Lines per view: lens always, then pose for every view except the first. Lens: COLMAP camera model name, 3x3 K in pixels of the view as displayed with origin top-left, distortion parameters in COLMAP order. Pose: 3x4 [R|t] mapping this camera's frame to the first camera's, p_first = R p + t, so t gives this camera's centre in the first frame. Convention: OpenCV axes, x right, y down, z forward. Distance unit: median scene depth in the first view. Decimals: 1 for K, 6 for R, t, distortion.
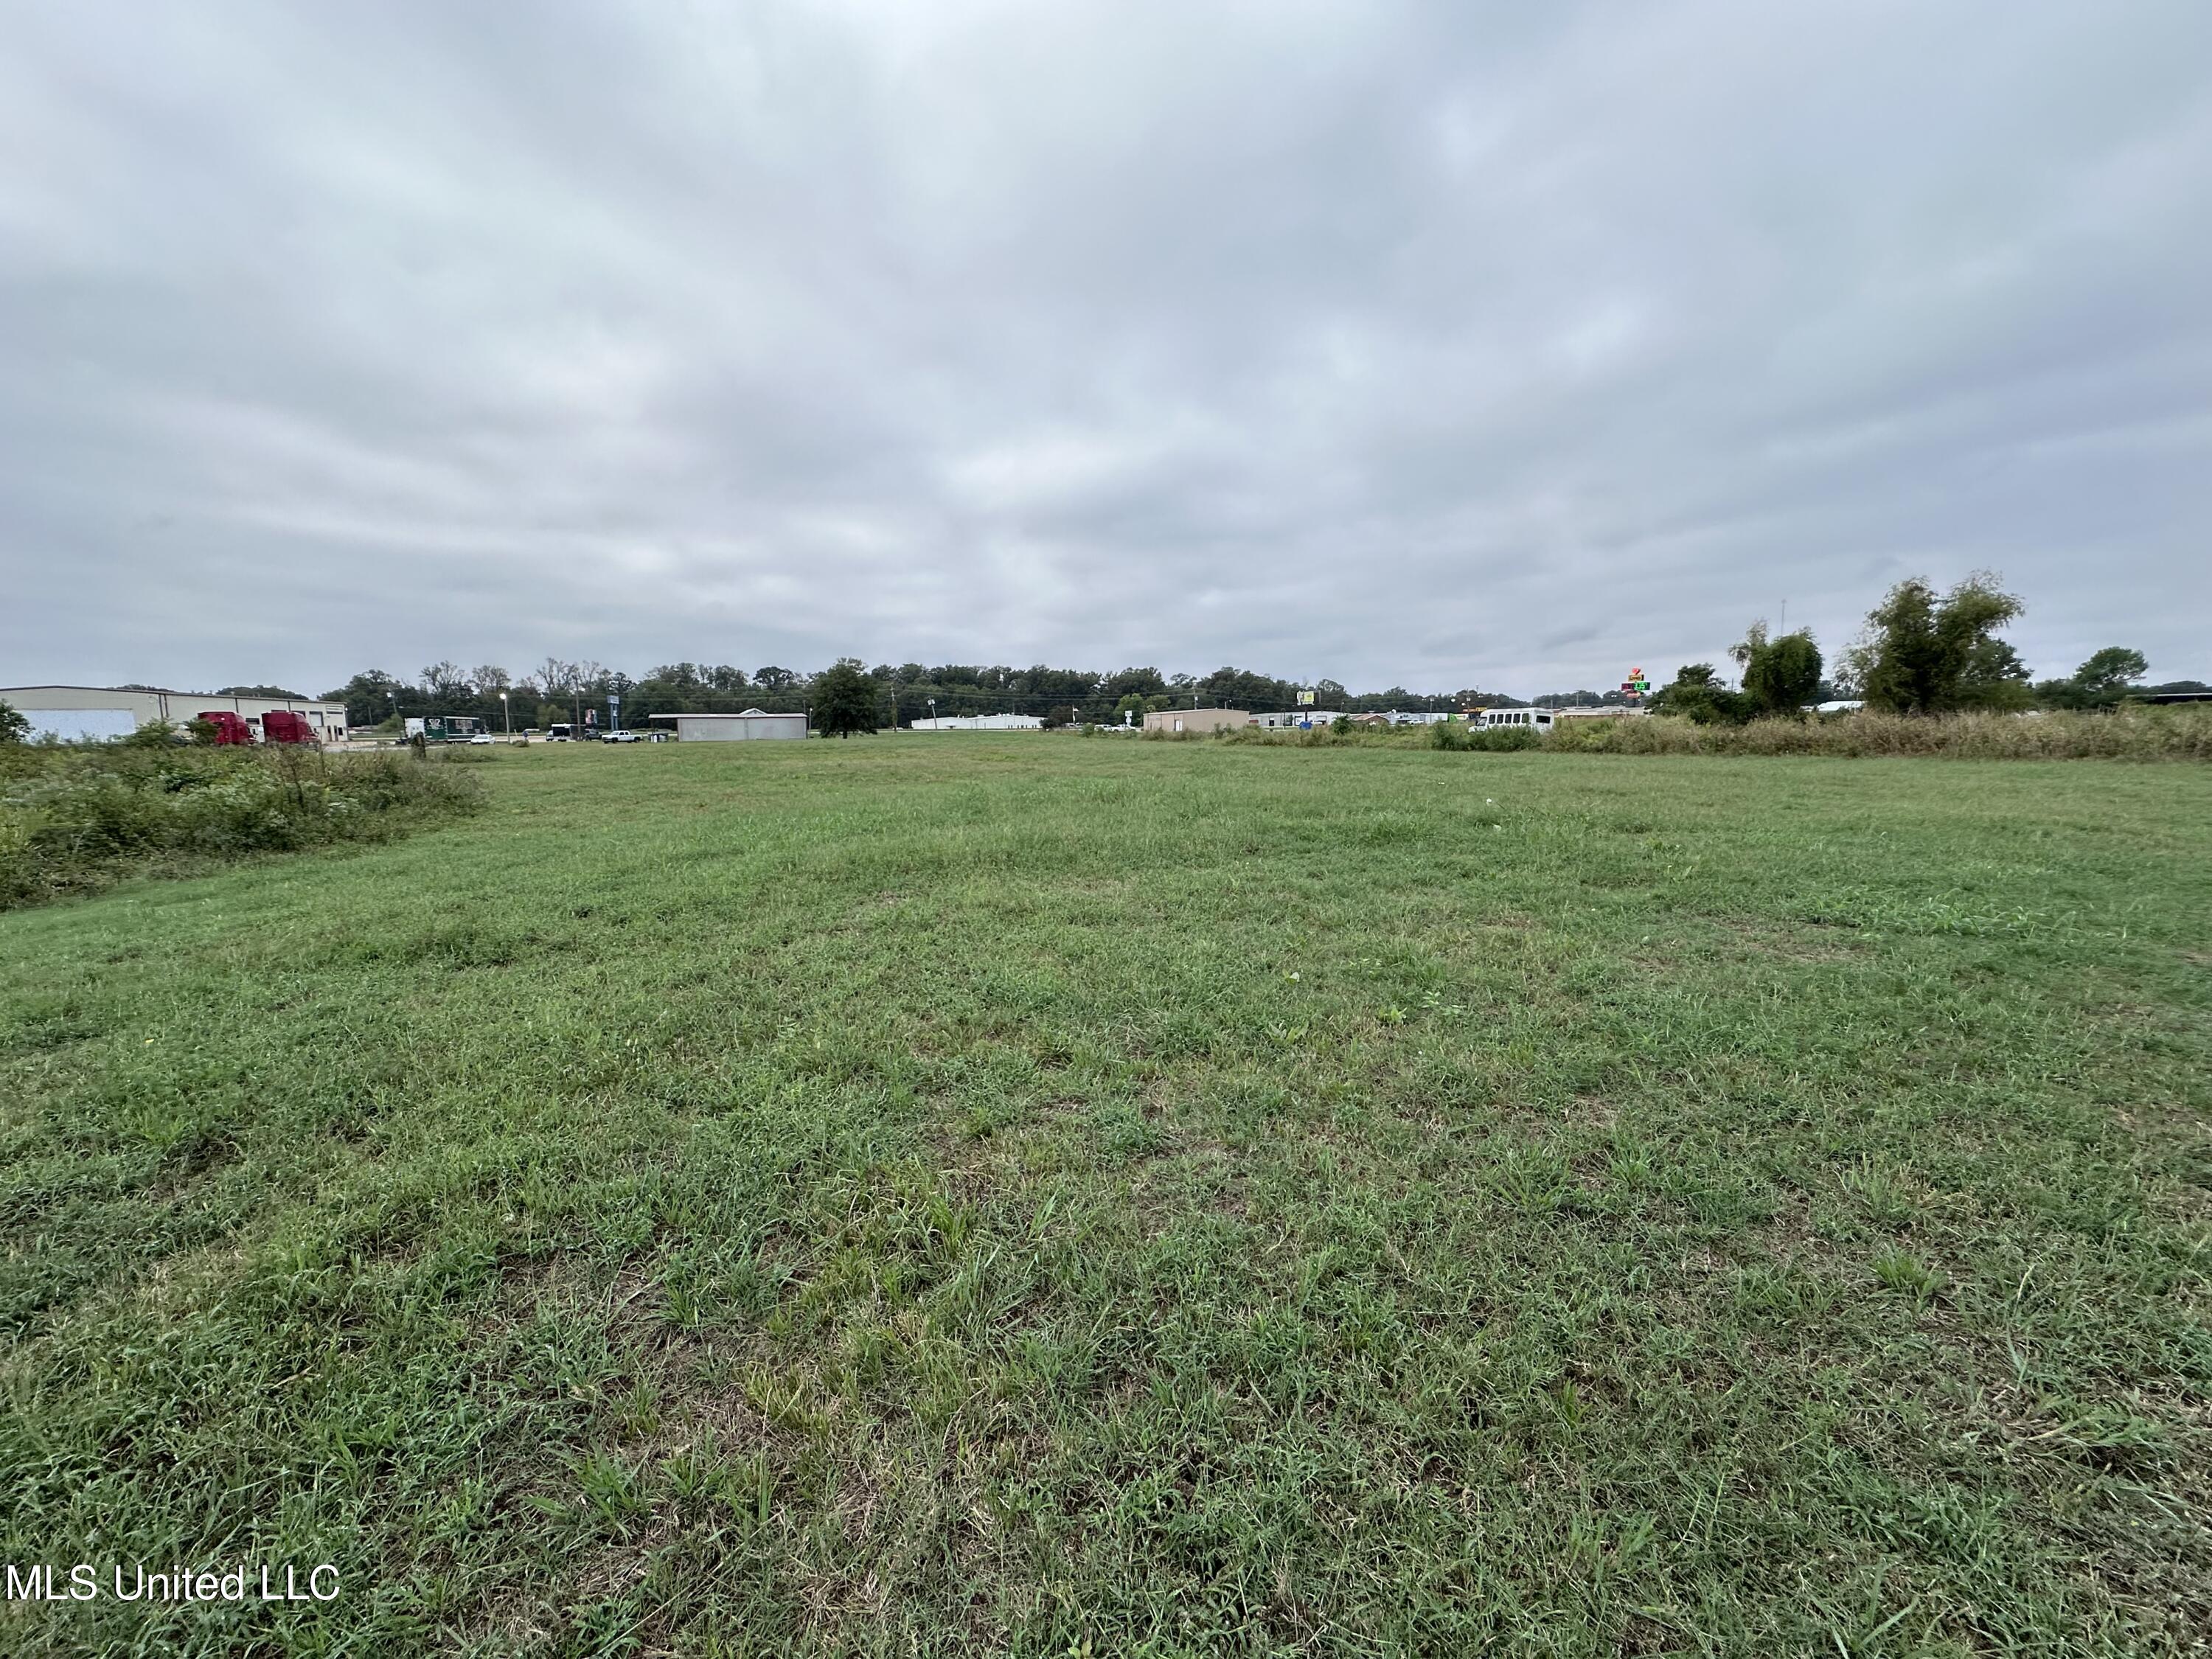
lens RADIAL K [[882.0, 0, 1105.7], [0, 882.0, 826.4], [0, 0, 1]] dist [-0.007664, 0.001429]
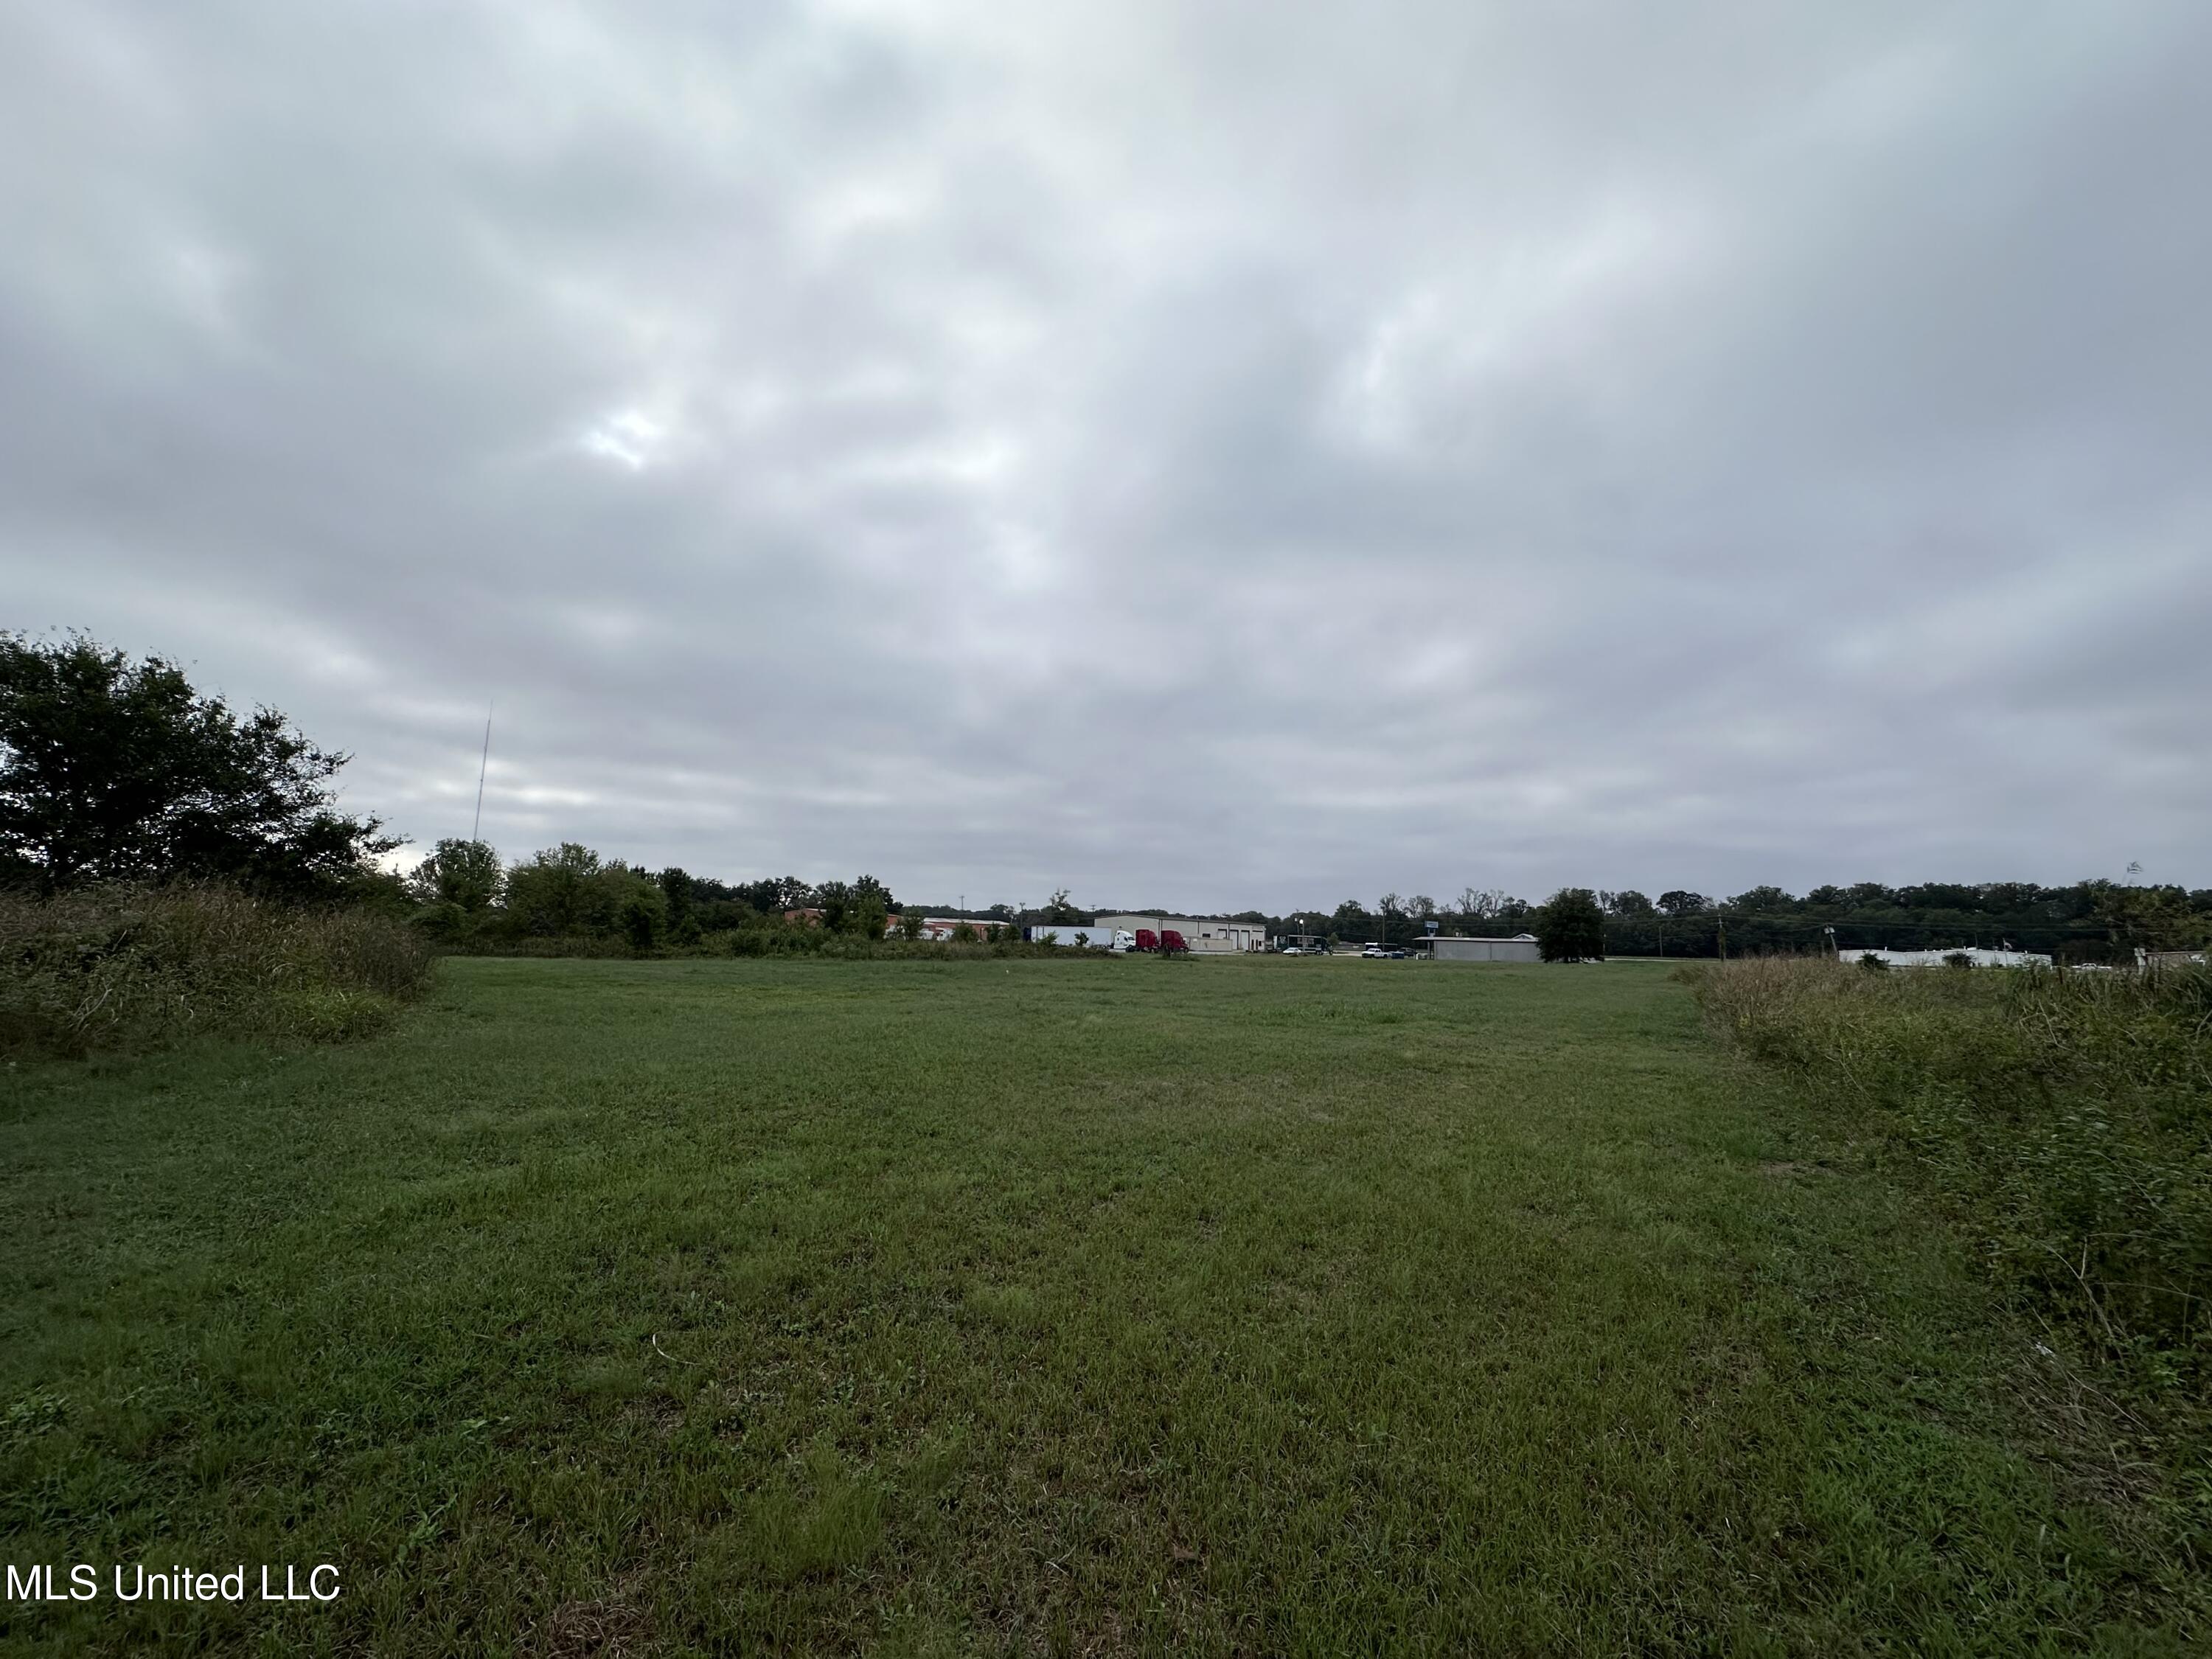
lens RADIAL K [[882.0, 0, 1103.9], [0, 882.0, 830.3], [0, 0, 1]] dist [-0.007664, 0.001429]
pose [[0.526271, -0.081665, -0.846386, 0.103514], [-0.130164, 0.975909, -0.175097, -0.001559], [0.840295, 0.202317, 0.502963, 0.006999]]
